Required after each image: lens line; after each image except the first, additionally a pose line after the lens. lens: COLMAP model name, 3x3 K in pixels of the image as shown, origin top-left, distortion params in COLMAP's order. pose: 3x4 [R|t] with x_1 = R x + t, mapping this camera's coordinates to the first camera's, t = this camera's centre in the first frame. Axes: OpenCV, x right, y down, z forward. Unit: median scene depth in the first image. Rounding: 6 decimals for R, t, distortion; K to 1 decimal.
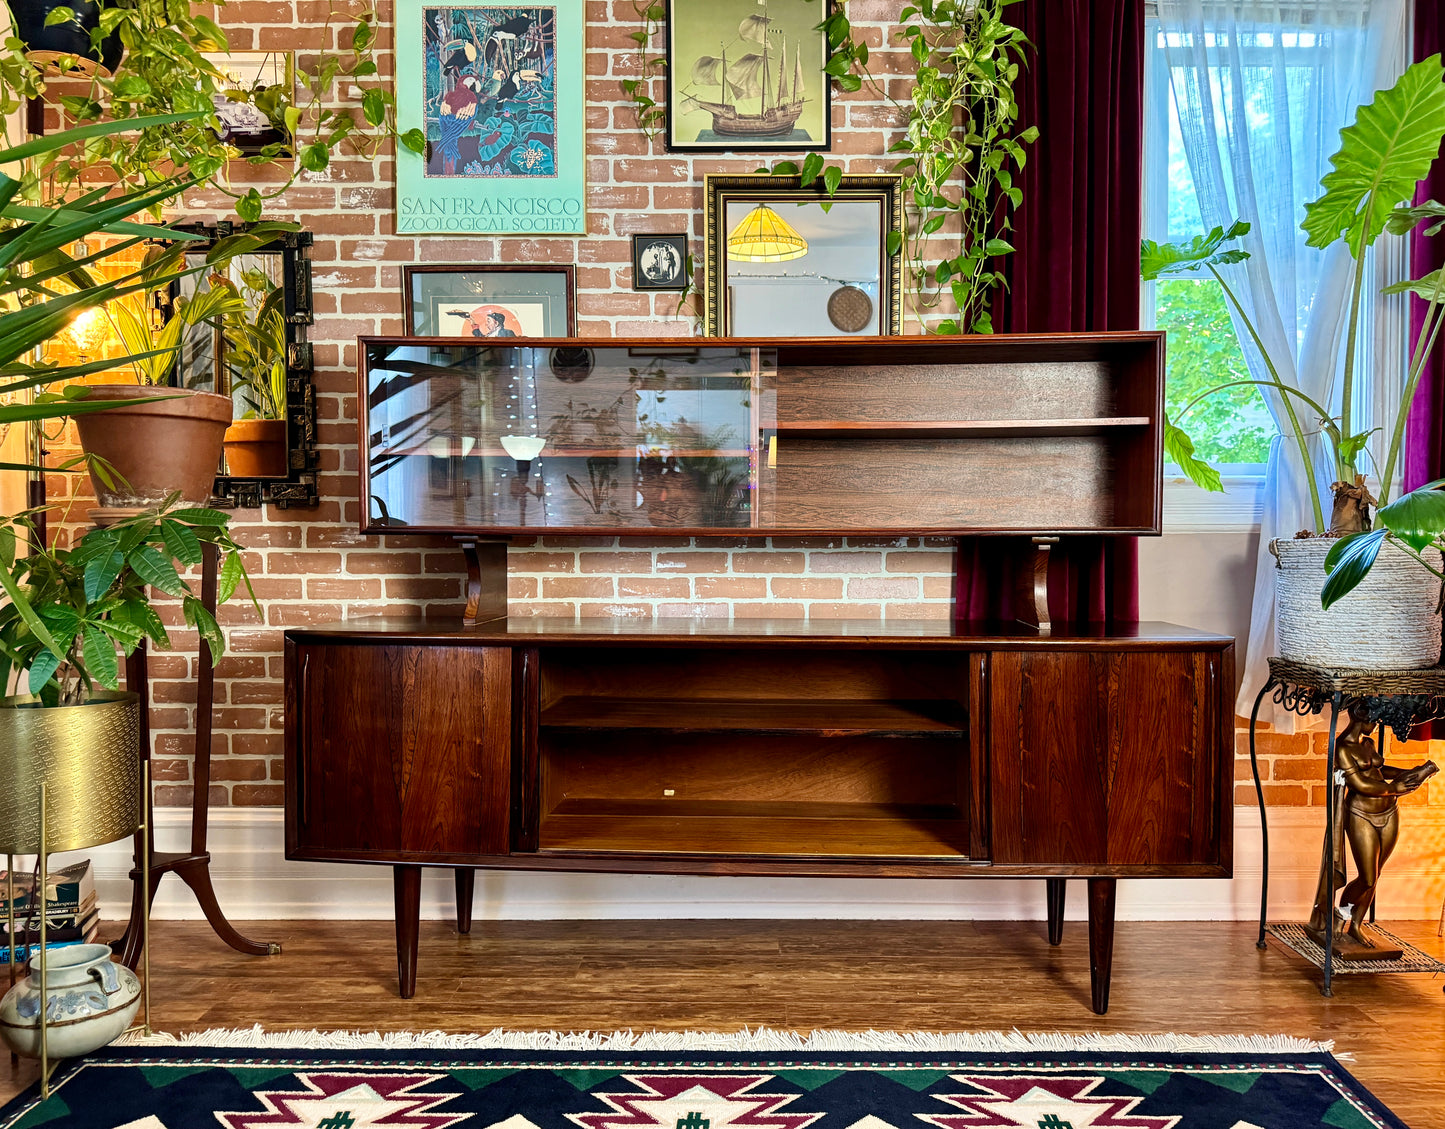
lens RADIAL K [[1070.0, 0, 749.7], [0, 1070.0, 560.4], [0, 0, 1]] dist [0.057274, -0.085518]
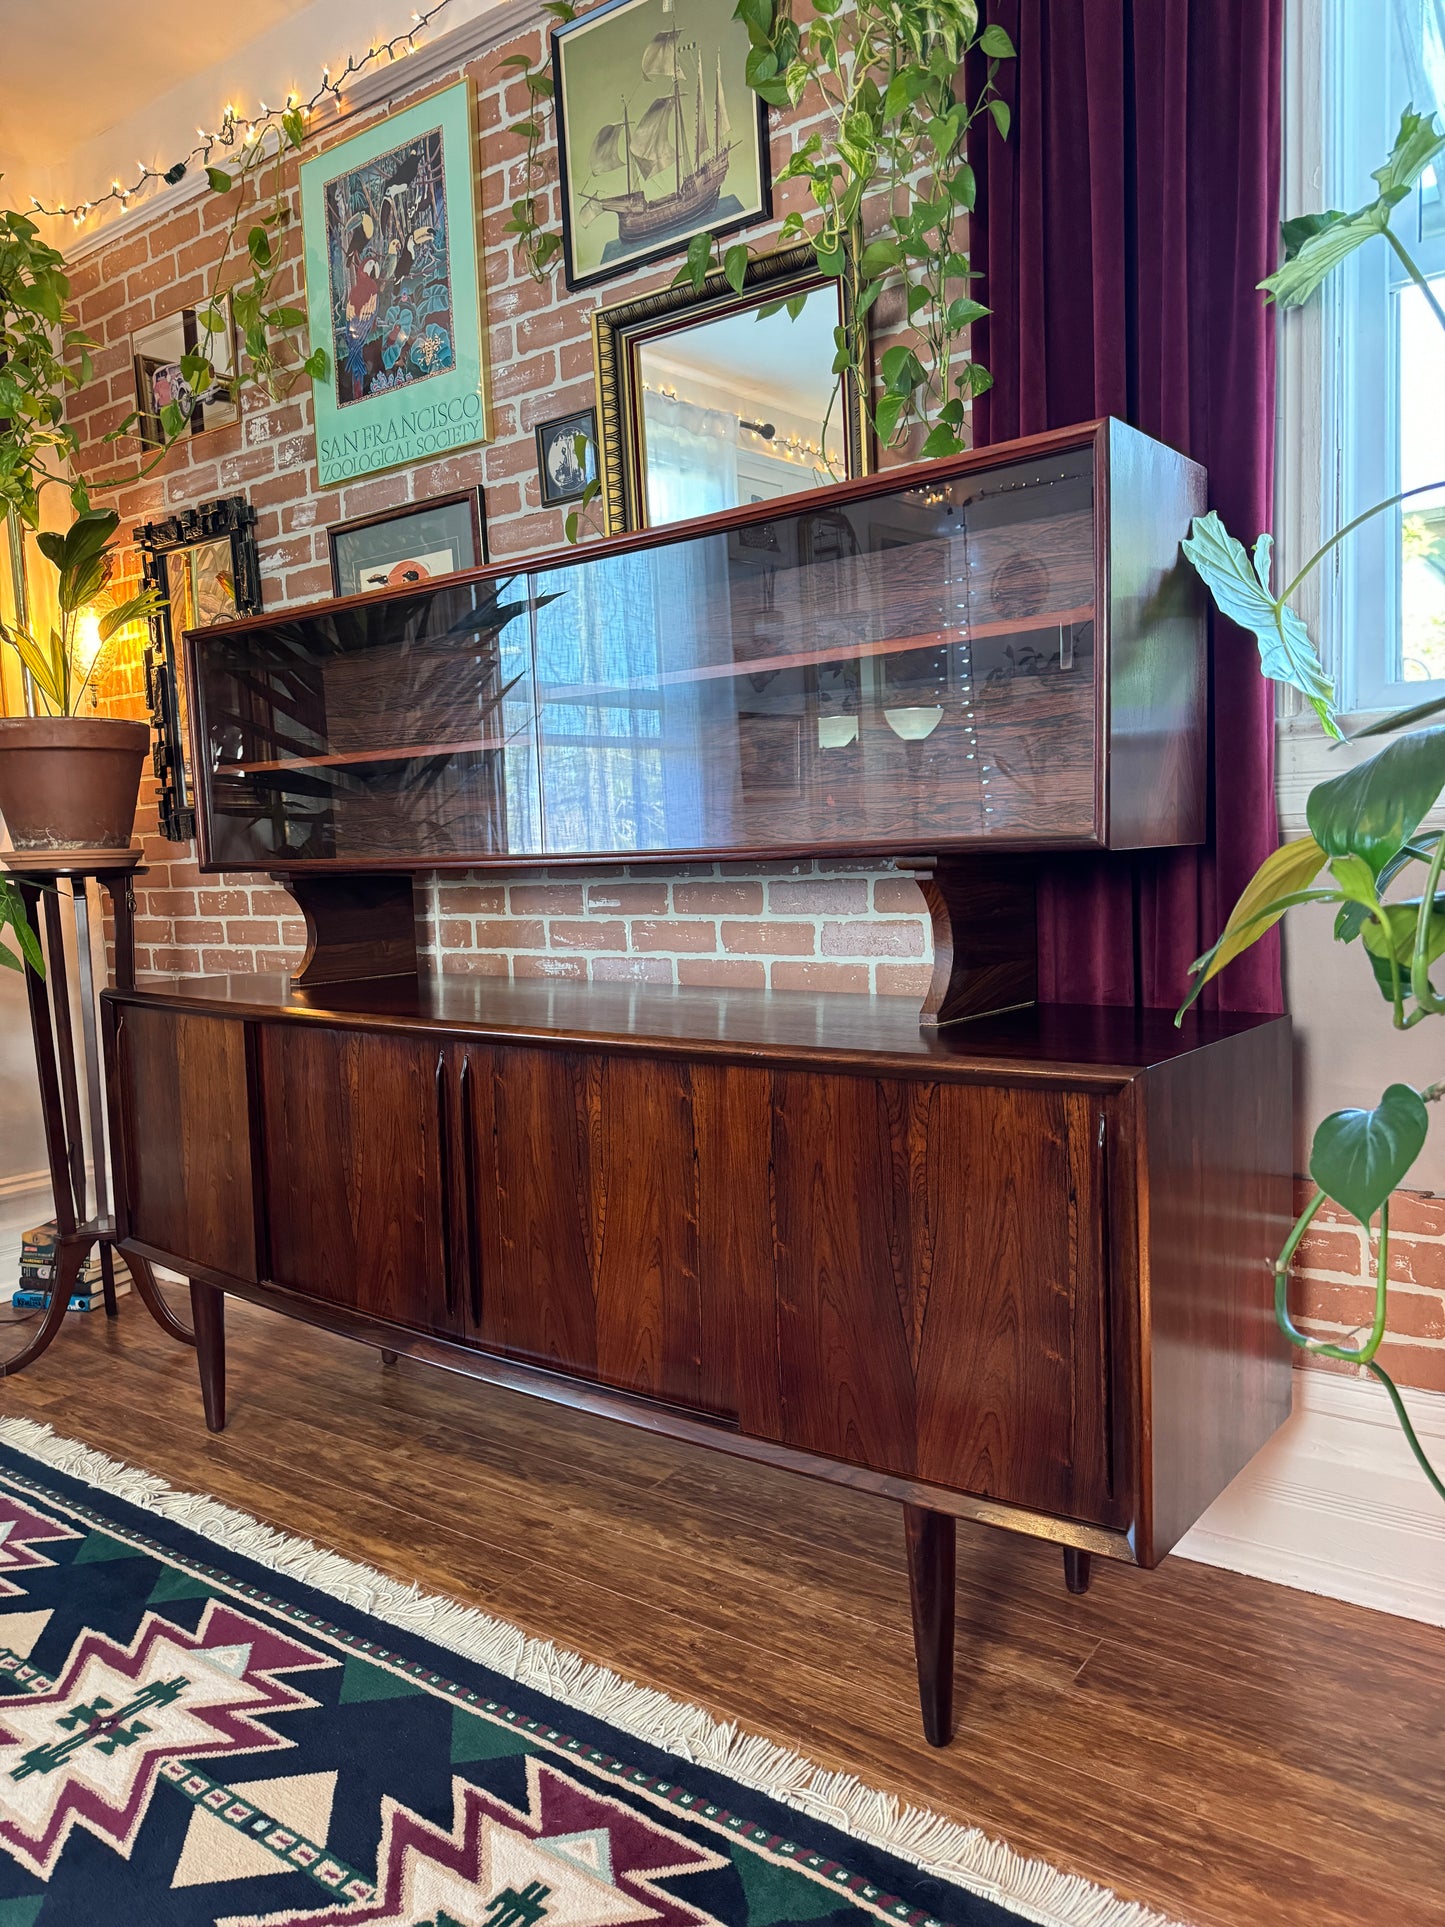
lens RADIAL K [[1369.1, 0, 724.0], [0, 1369.1, 960.1], [0, 0, 1]] dist [0.042776, -0.056680]
pose [[0.809397, 0.018800, -0.586960, 0.520818], [0.023567, 0.997642, 0.064453, -0.014242], [0.586788, -0.066001, 0.807046, 0.332881]]
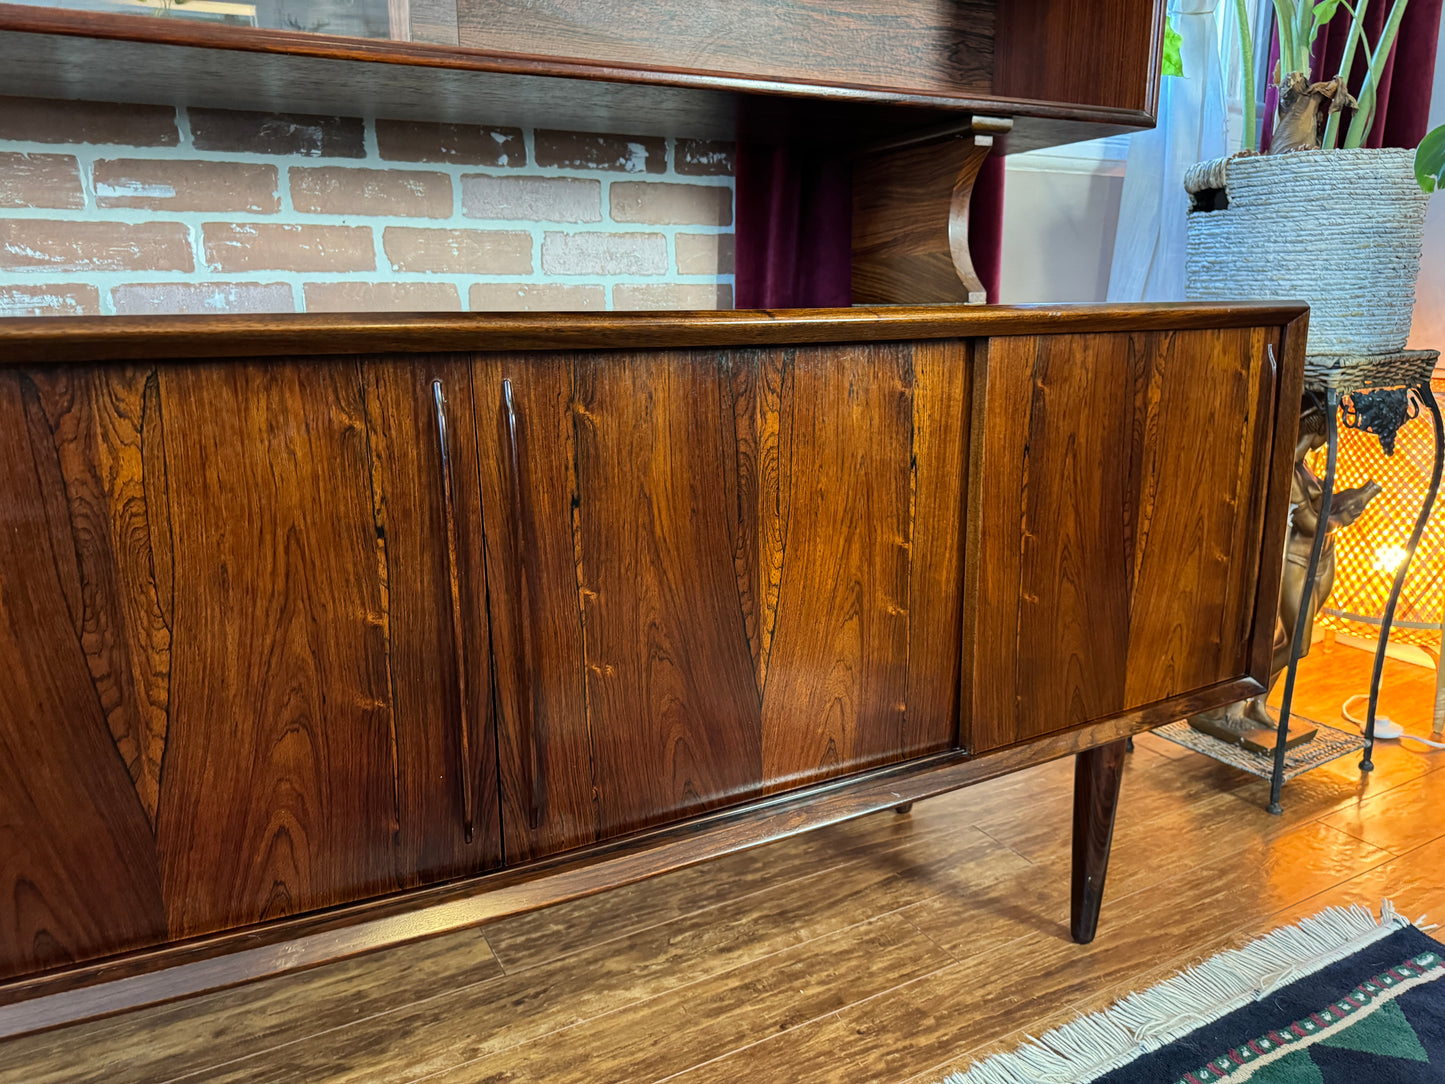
lens RADIAL K [[1026.7, 0, 732.3], [0, 1026.7, 543.8], [0, 0, 1]] dist [0.042776, -0.056680]
pose [[0.873926, -0.121949, 0.470513, -0.077781], [0.020963, 0.976571, 0.214173, 0.059247], [-0.485607, -0.177307, 0.856007, 0.520535]]
